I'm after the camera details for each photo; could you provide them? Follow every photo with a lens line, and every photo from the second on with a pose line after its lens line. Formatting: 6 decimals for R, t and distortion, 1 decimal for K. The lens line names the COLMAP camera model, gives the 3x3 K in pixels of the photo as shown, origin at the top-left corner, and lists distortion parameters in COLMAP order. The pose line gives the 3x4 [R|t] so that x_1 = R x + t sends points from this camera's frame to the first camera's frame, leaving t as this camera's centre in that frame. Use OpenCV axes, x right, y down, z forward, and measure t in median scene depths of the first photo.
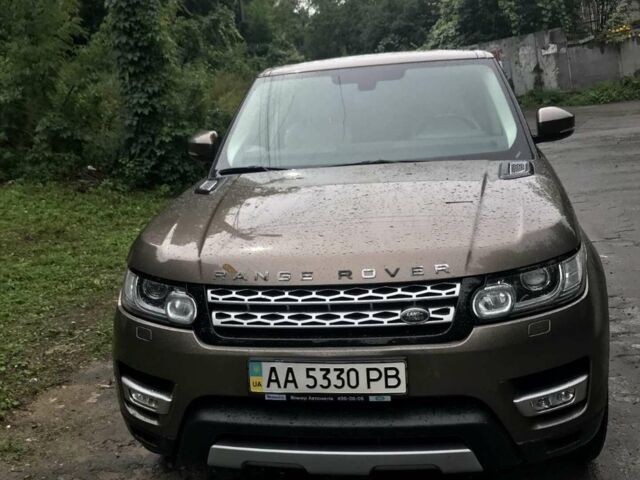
lens RADIAL K [[717.7, 0, 320.0], [0, 717.7, 240.0], [0, 0, 1]] dist [0.079303, -0.215822]
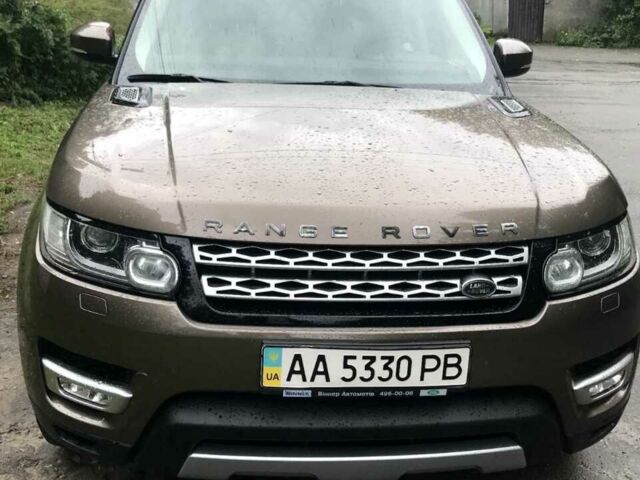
lens RADIAL K [[717.7, 0, 320.0], [0, 717.7, 240.0], [0, 0, 1]] dist [0.079303, -0.215822]
pose [[0.957573, 0.024654, 0.287134, -0.256300], [-0.054396, 0.993887, 0.096069, -0.012378], [-0.283010, -0.107612, 0.953061, 0.299195]]
